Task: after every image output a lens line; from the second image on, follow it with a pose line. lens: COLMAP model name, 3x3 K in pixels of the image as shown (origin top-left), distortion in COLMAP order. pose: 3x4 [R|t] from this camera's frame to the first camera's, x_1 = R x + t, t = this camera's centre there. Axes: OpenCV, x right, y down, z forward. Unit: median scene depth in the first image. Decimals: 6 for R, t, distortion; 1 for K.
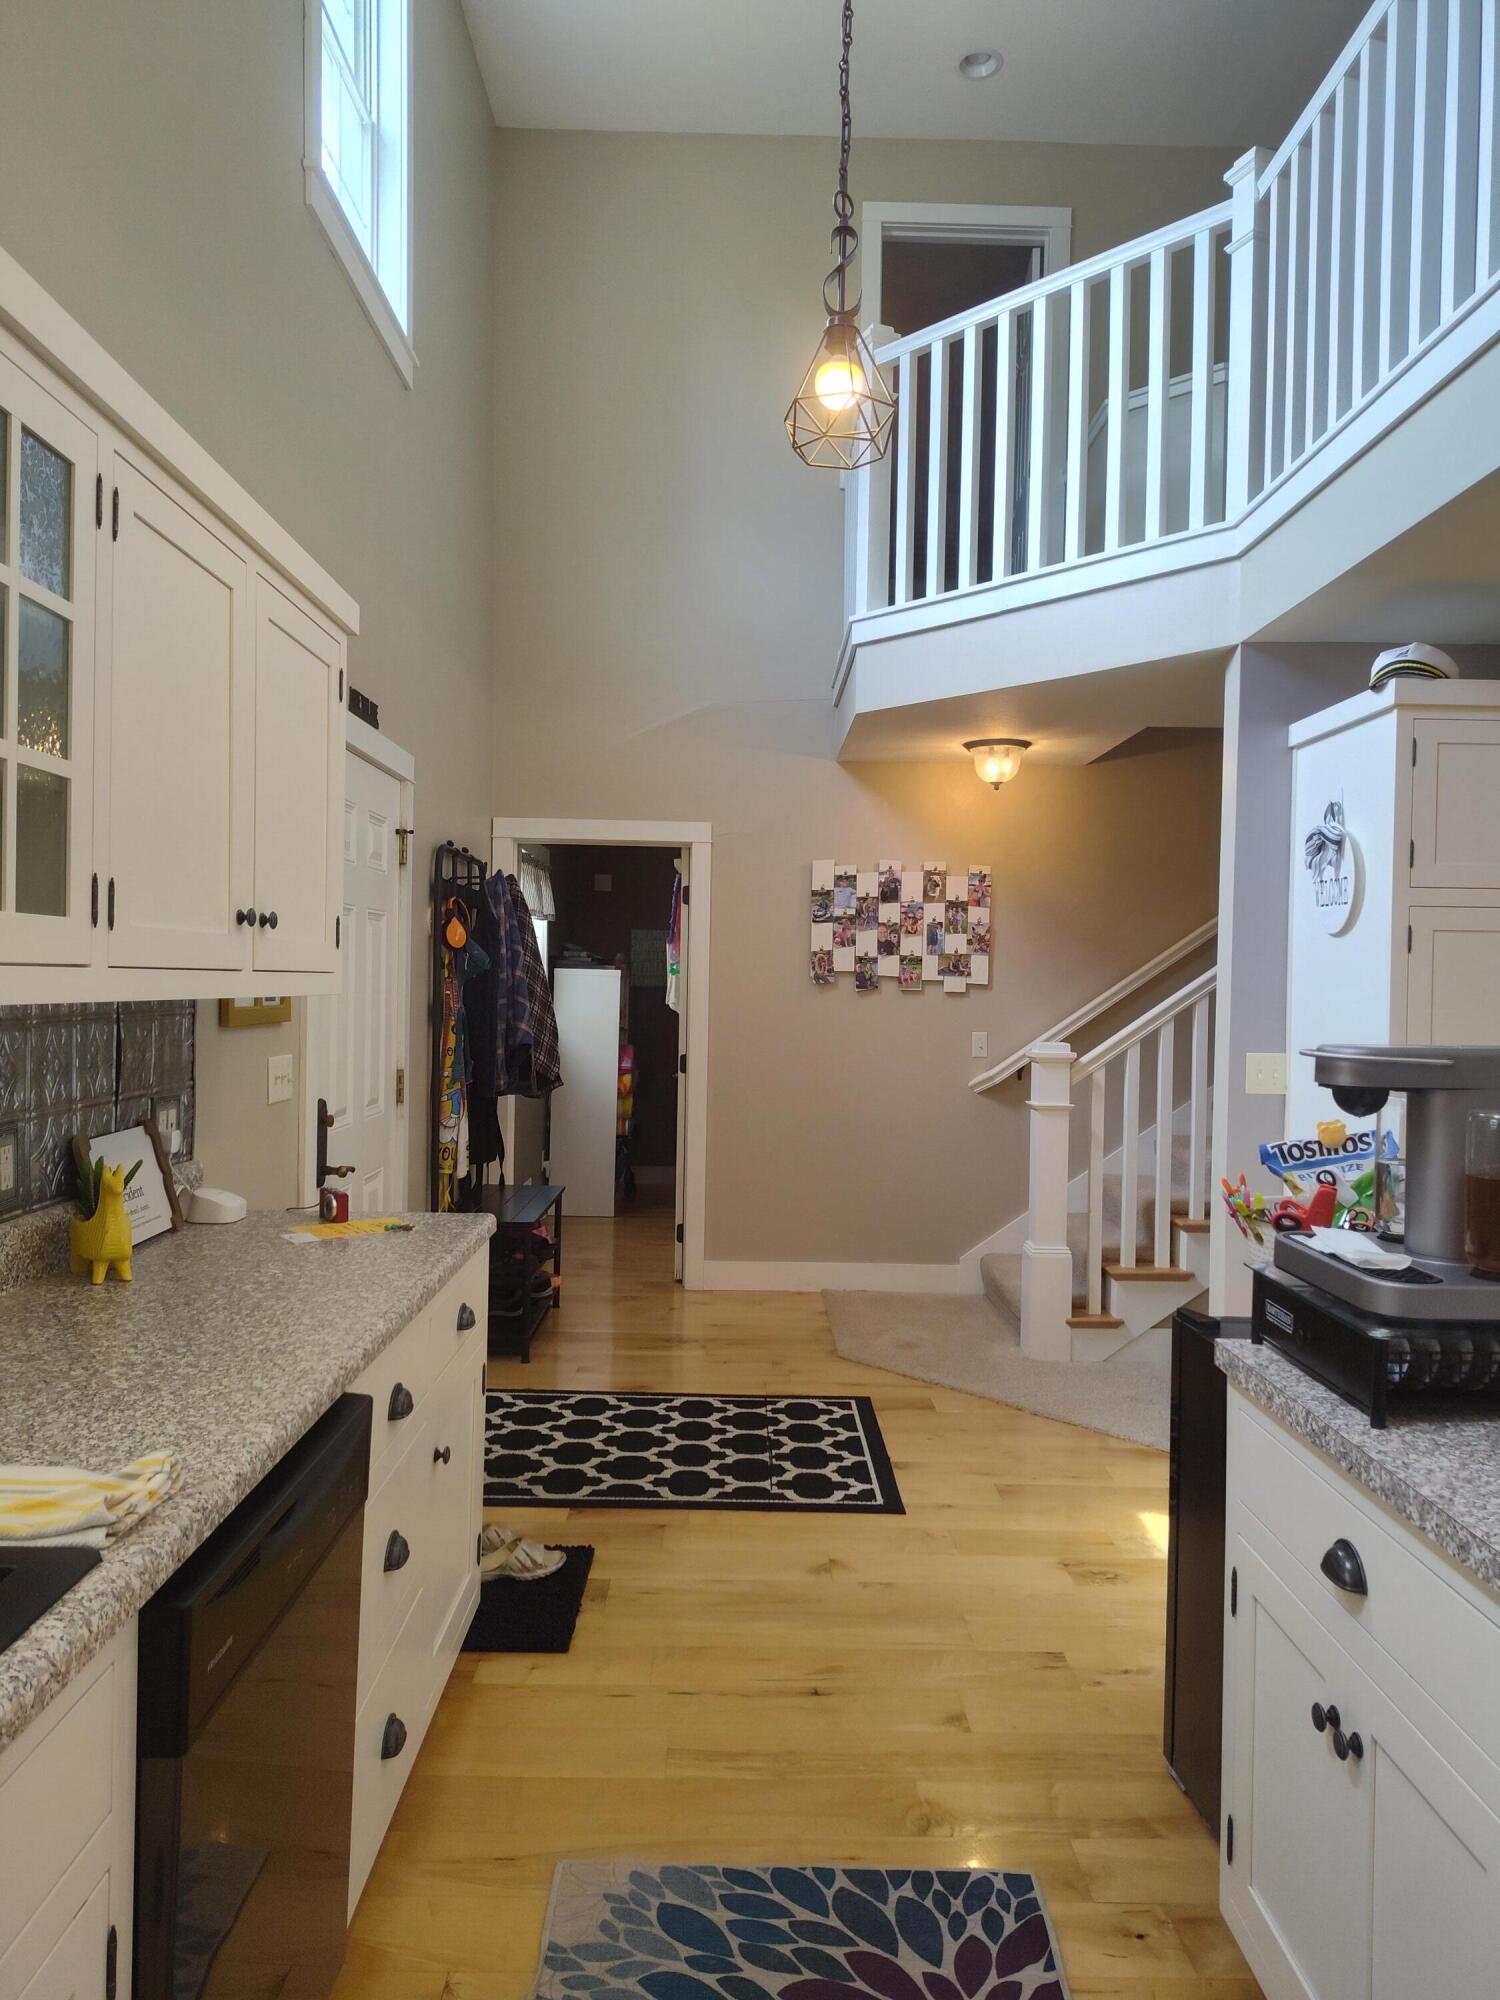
lens RADIAL K [[1349.7, 0, 750.0], [0, 1349.7, 1000.0], [0, 0, 1]] dist [0.037468, -0.047235]
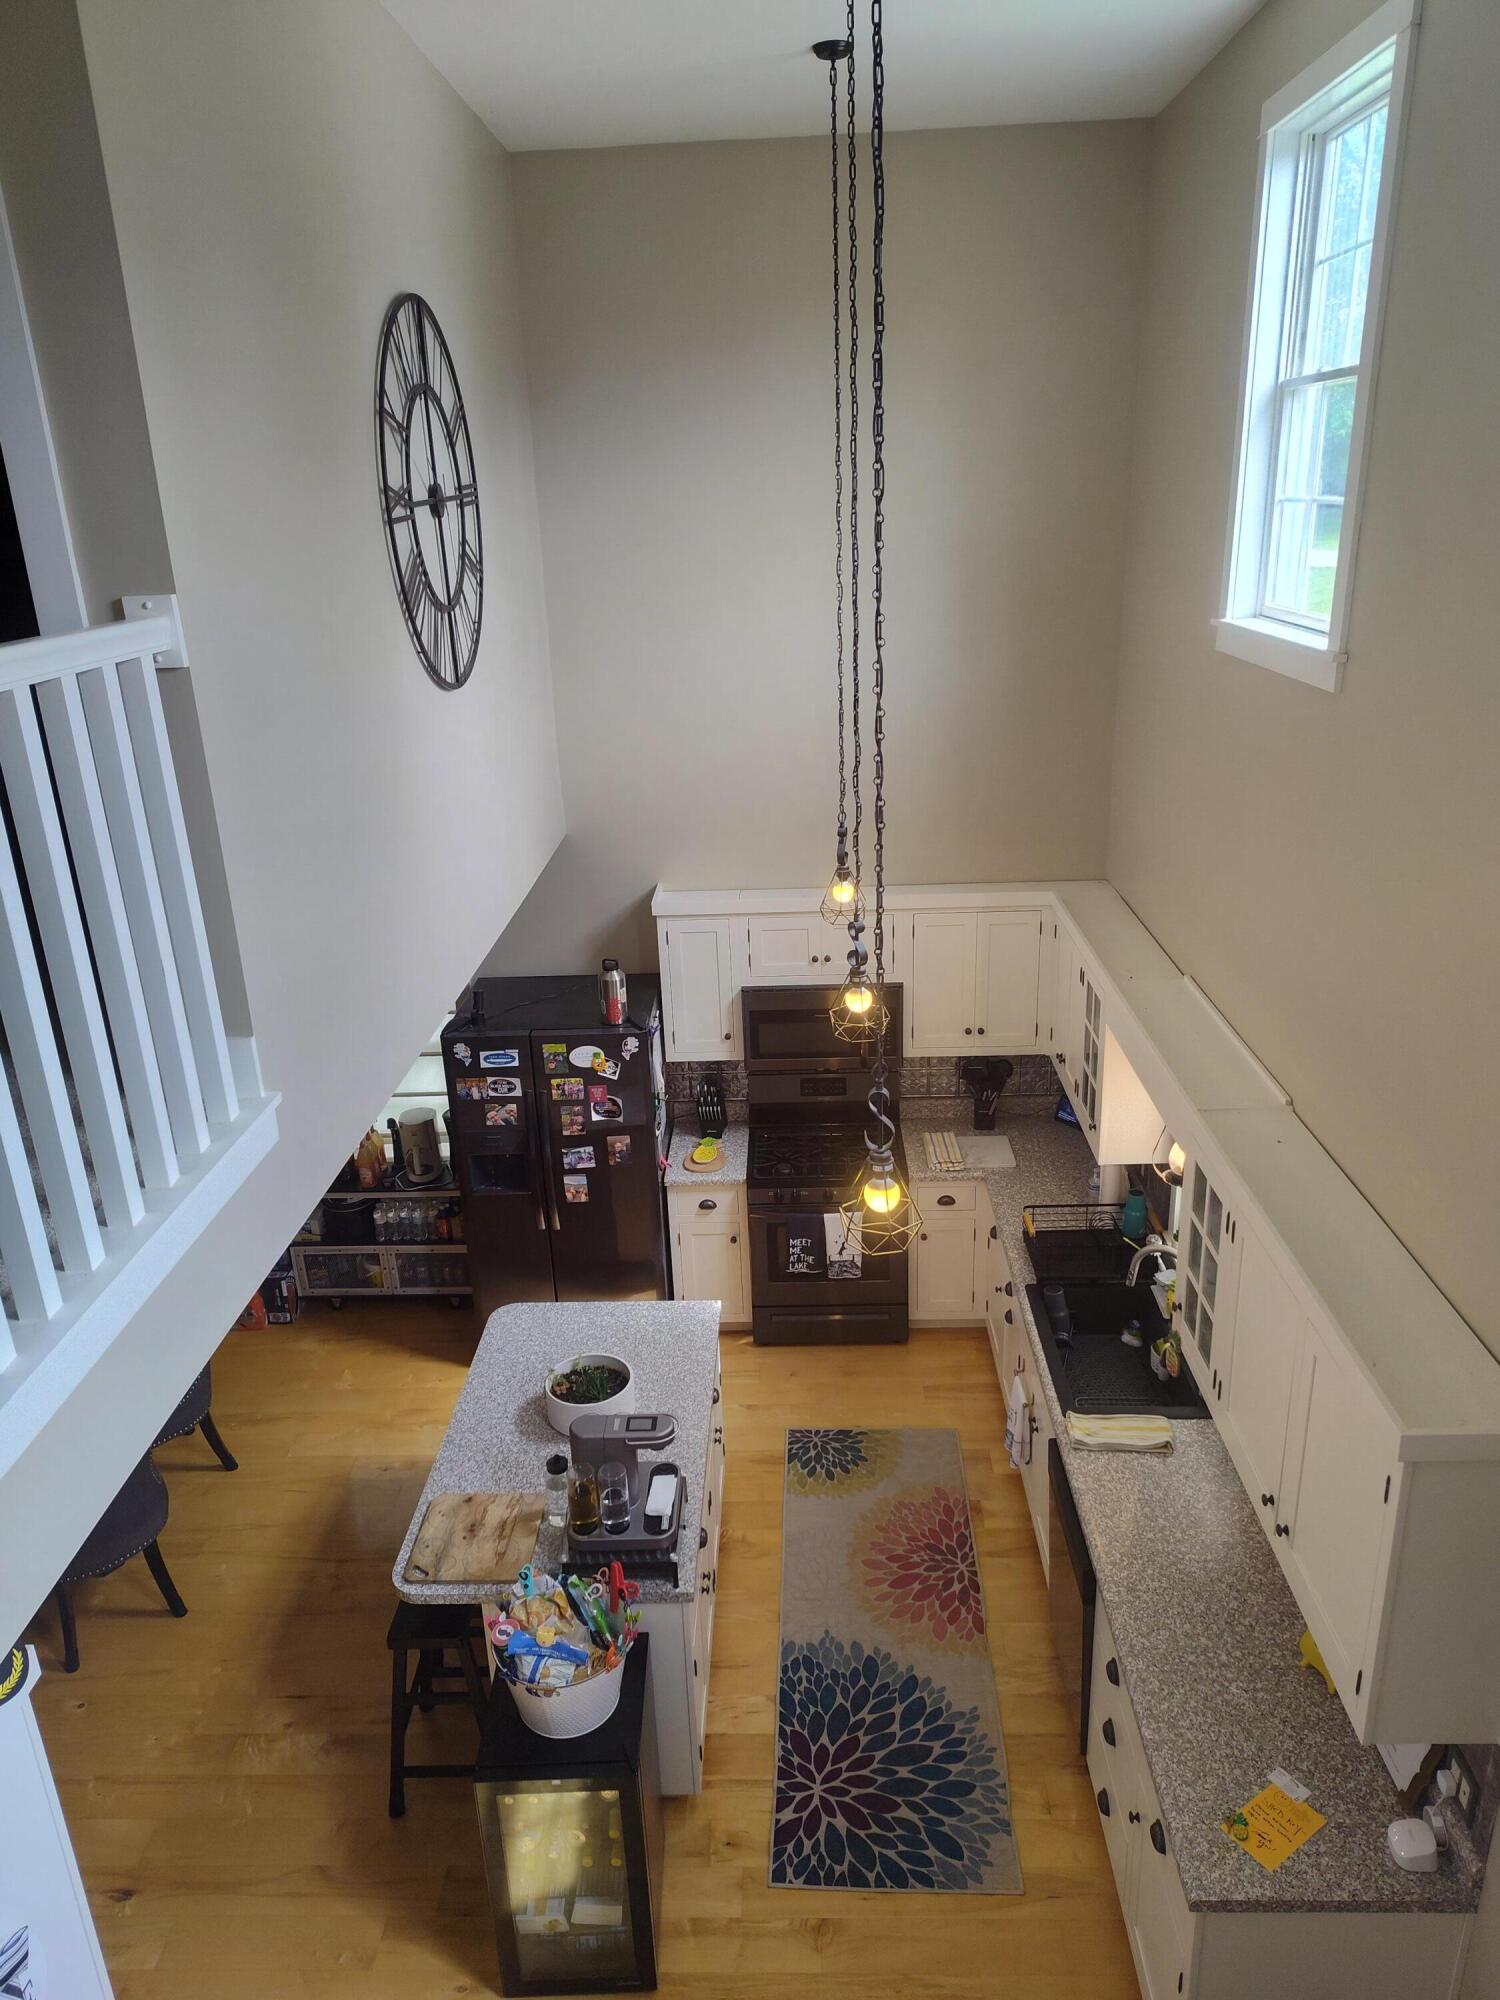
lens RADIAL K [[1352.9, 0, 752.4], [0, 1352.9, 1001.3], [0, 0, 1]] dist [0.078588, -0.113735]
pose [[-0.998861, 0.006118, 0.047316, 0.139267], [0.022716, 0.933104, 0.358888, -1.233647], [-0.041955, 0.359555, -0.932180, 2.424393]]
